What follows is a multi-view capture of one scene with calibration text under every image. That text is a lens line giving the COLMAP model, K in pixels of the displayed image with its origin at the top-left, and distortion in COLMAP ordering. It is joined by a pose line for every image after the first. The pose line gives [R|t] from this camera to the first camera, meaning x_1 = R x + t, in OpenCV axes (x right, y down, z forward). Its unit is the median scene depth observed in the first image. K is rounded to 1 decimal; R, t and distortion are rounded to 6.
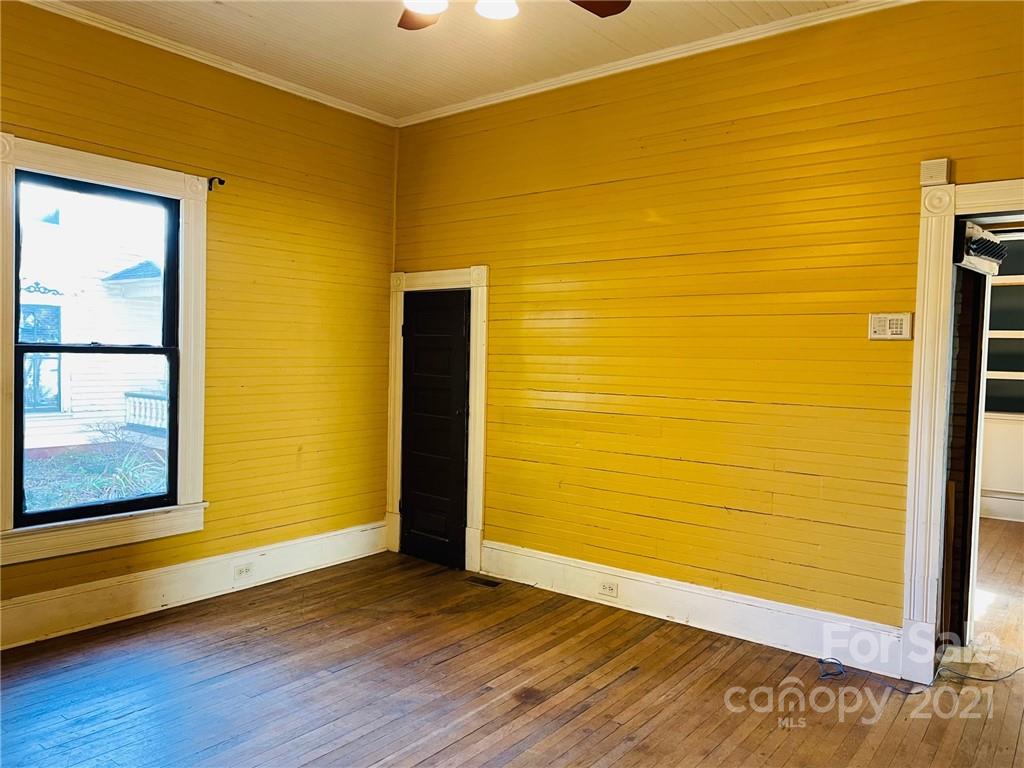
lens RADIAL K [[773.1, 0, 506.1], [0, 773.1, 380.4], [0, 0, 1]] dist [0.098175, -0.144809]
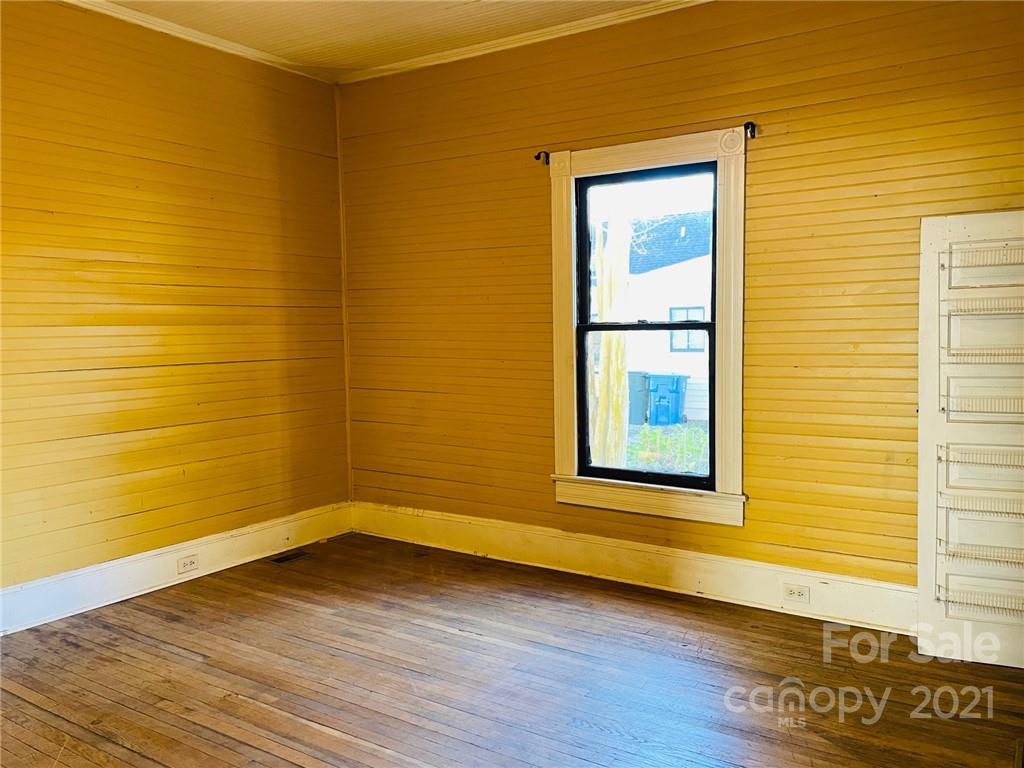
lens RADIAL K [[838.4, 0, 507.7], [0, 838.4, 381.7], [0, 0, 1]] dist [0.113294, -0.152645]
pose [[0.055519, 0.043355, -0.997516, 0.579553], [-0.018605, 0.998928, 0.042381, -0.009480], [0.998284, 0.016206, 0.056266, 0.715779]]
